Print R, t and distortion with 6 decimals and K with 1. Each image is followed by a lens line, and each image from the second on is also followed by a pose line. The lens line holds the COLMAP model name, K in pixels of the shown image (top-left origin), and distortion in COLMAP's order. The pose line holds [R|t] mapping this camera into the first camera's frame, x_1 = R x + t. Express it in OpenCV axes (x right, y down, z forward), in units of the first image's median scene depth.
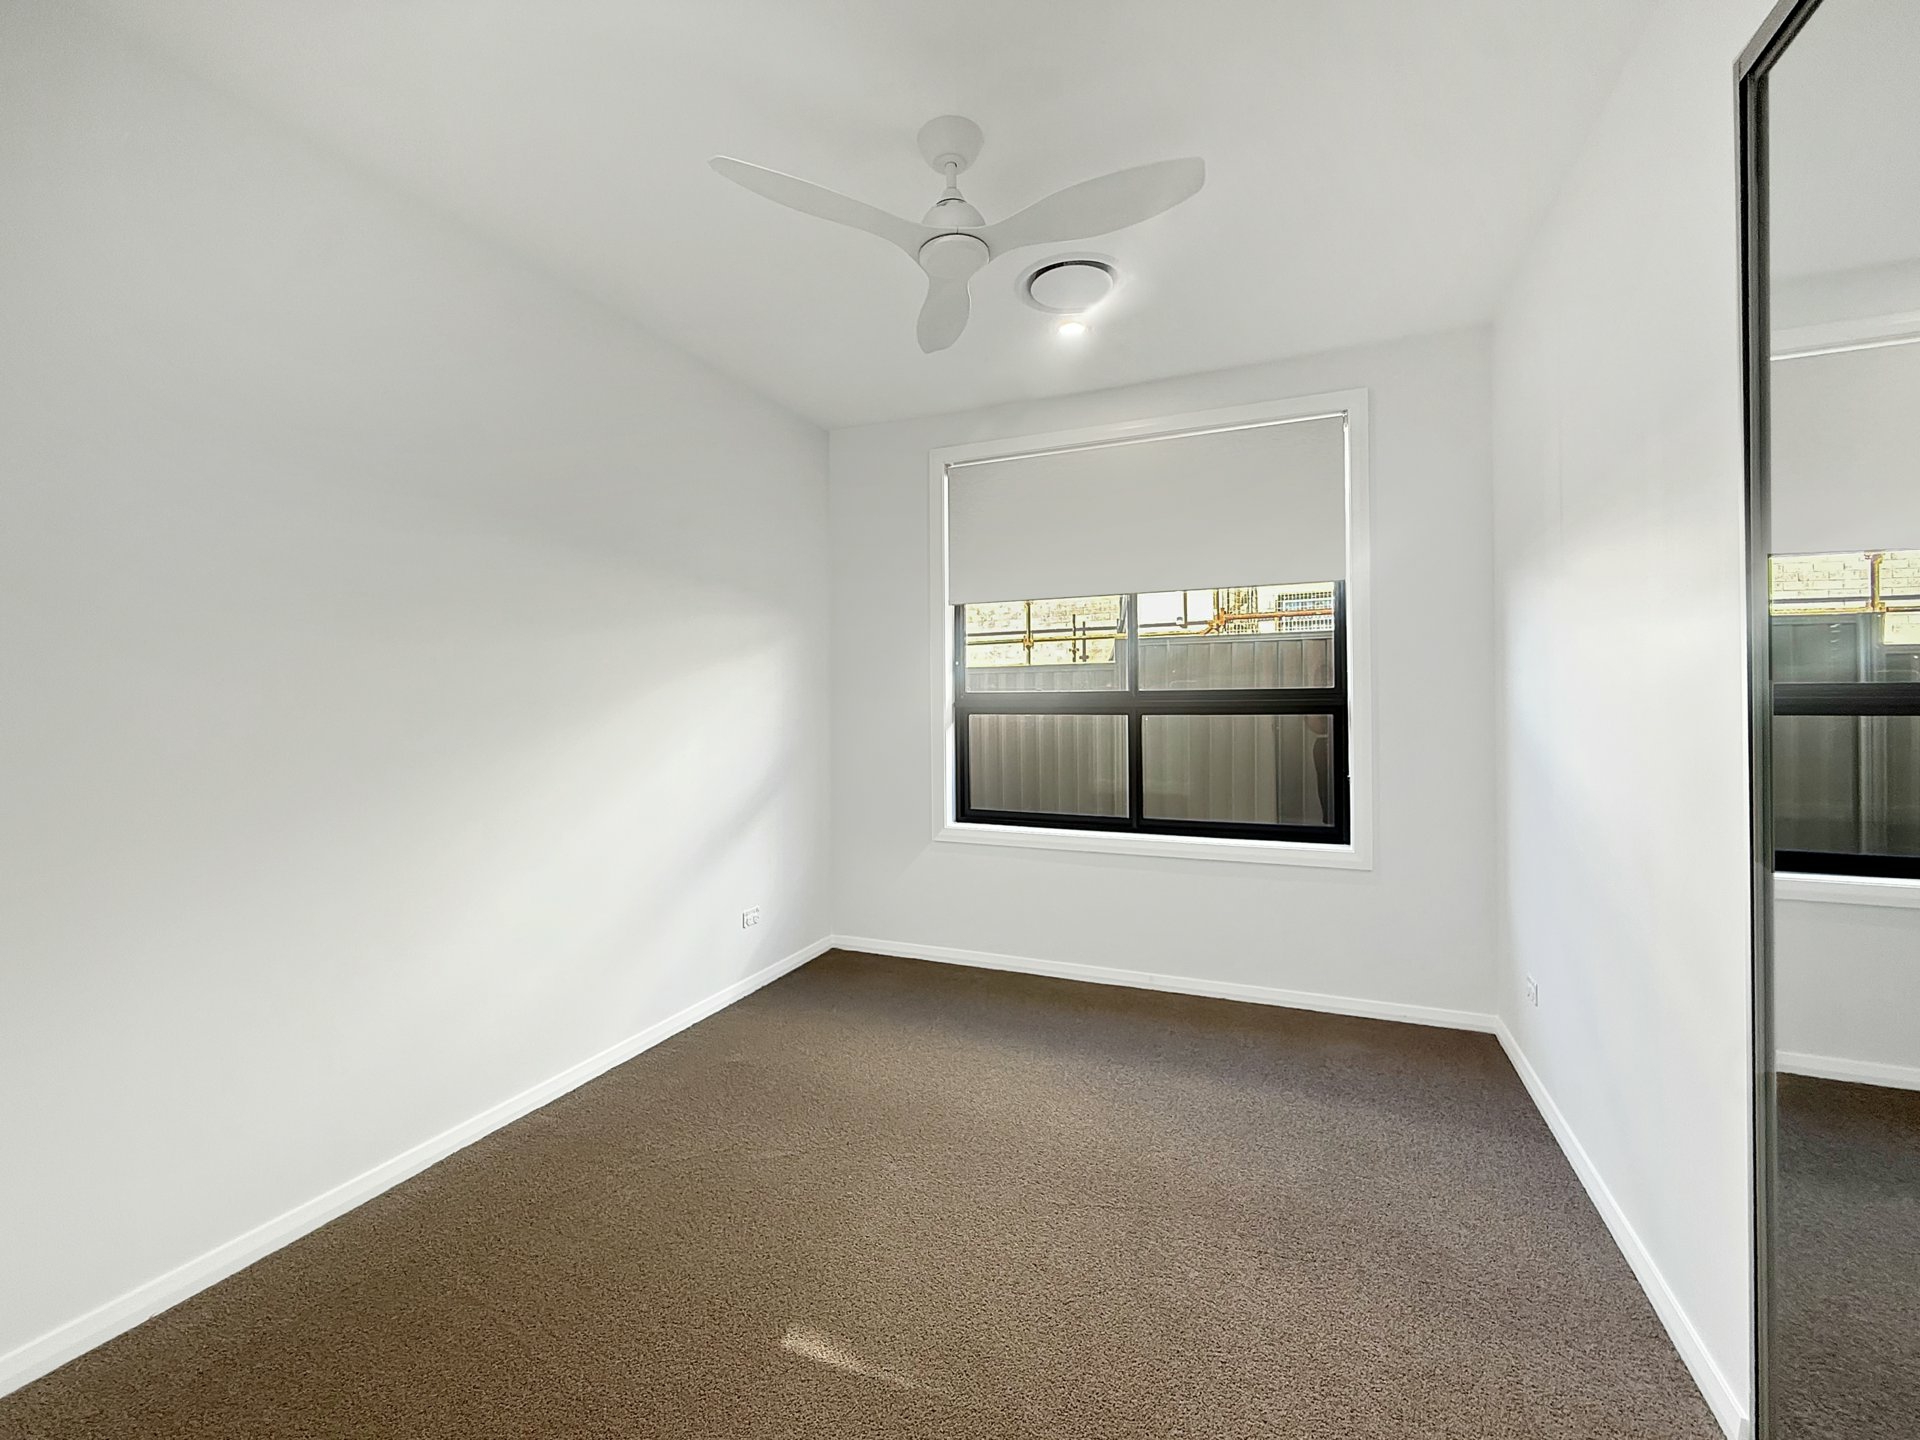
lens RADIAL K [[796.3, 0, 970.7], [0, 796.3, 714.9], [0, 0, 1]] dist [-0.004330, -0.000231]
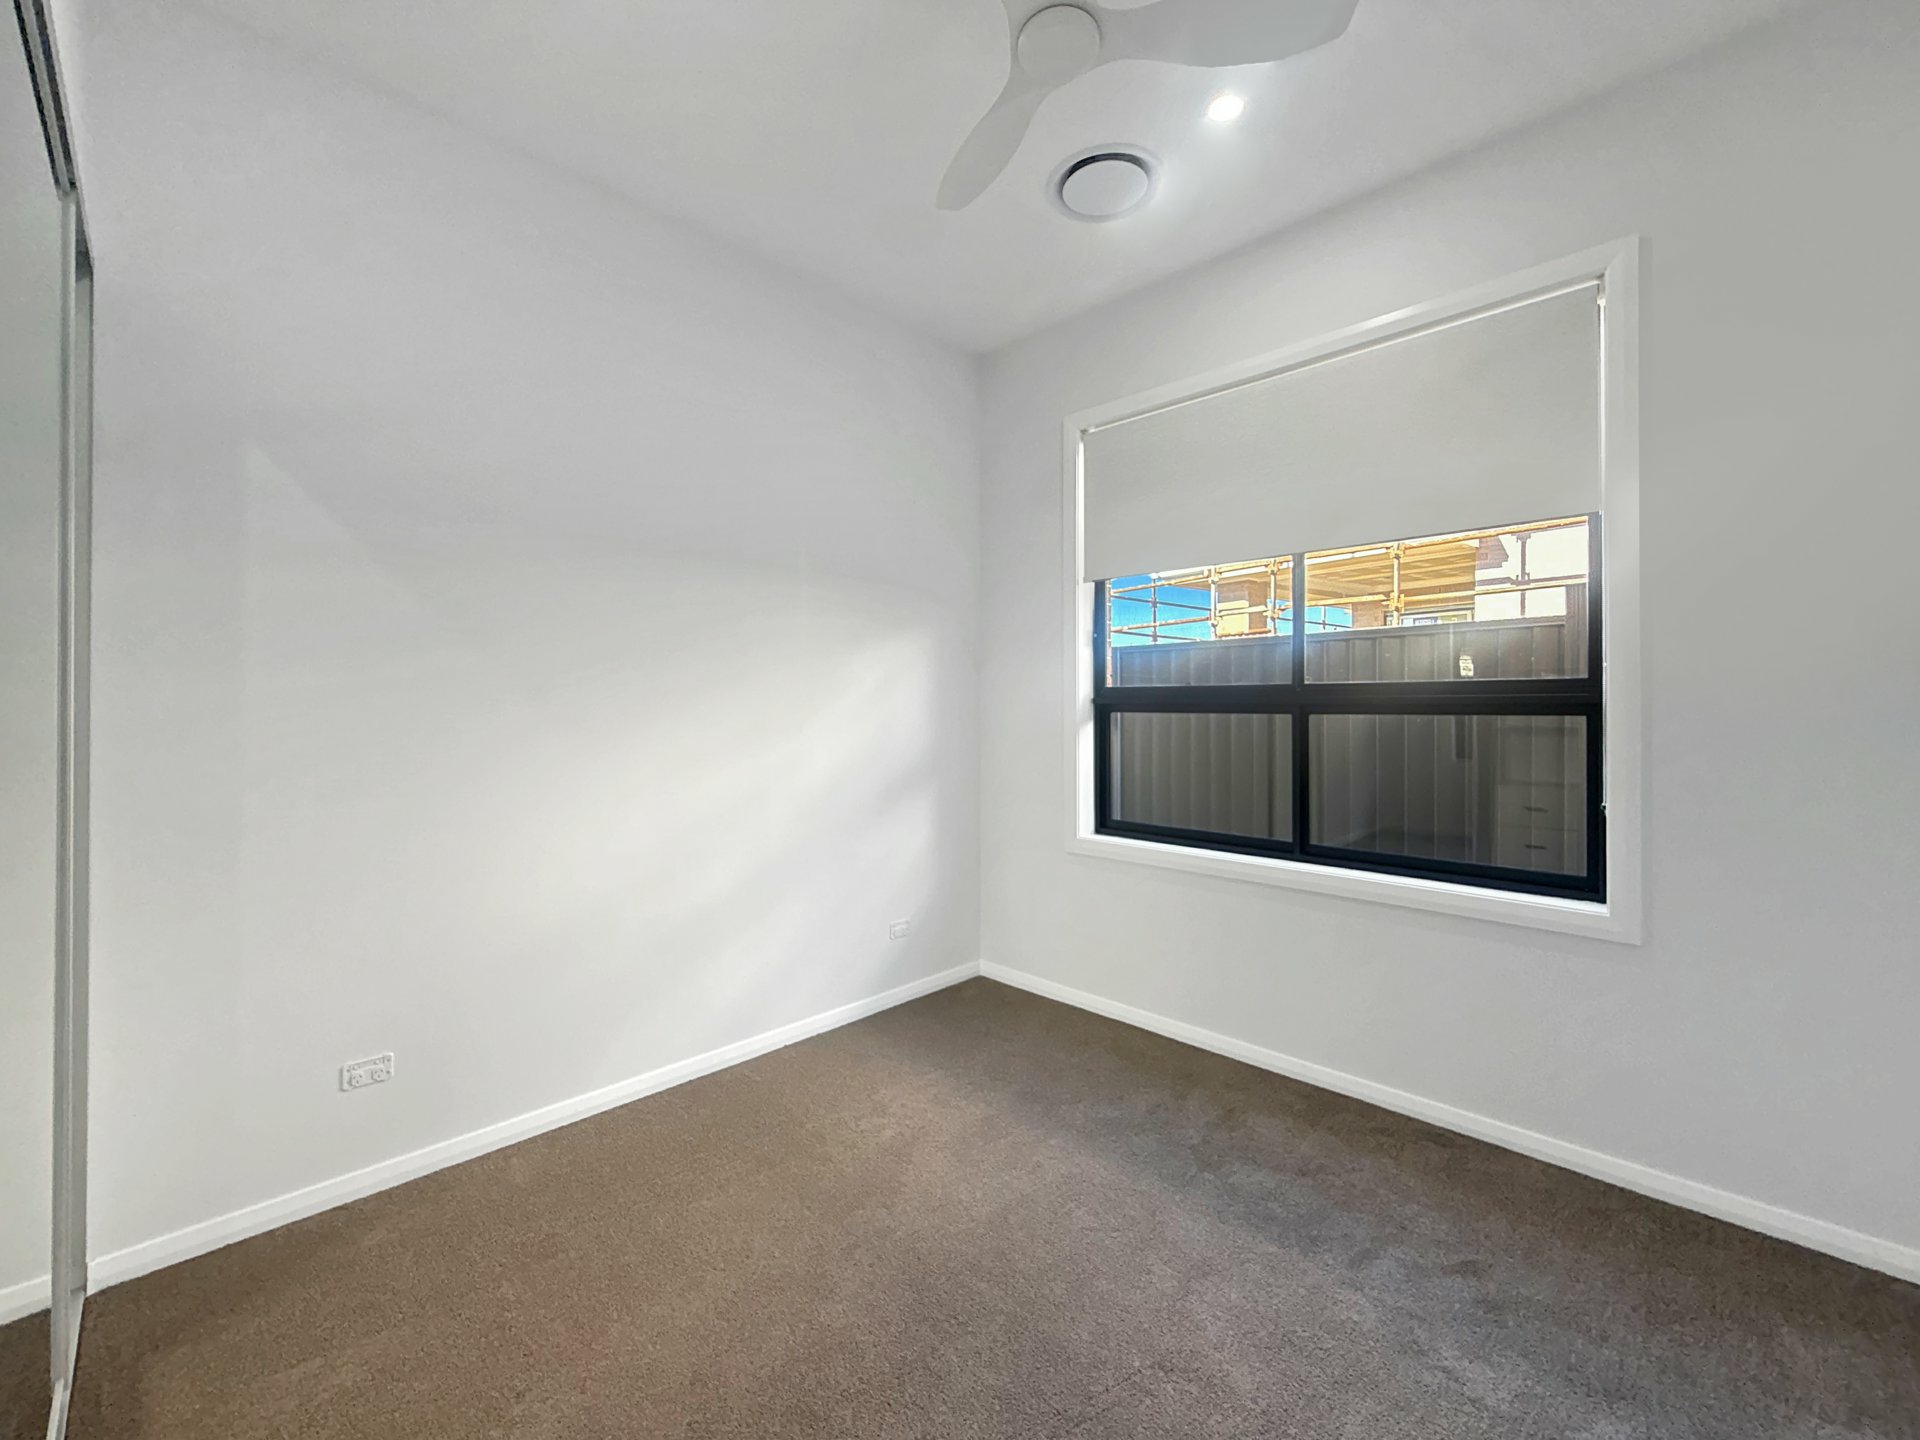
lens RADIAL K [[796.3, 0, 970.7], [0, 796.3, 714.9], [0, 0, 1]] dist [-0.004330, -0.000231]
pose [[0.926236, 0.010701, -0.376792, 0.201193], [-0.009359, 0.999942, 0.005394, 0.000012], [0.376828, -0.001470, 0.926282, 0.136127]]
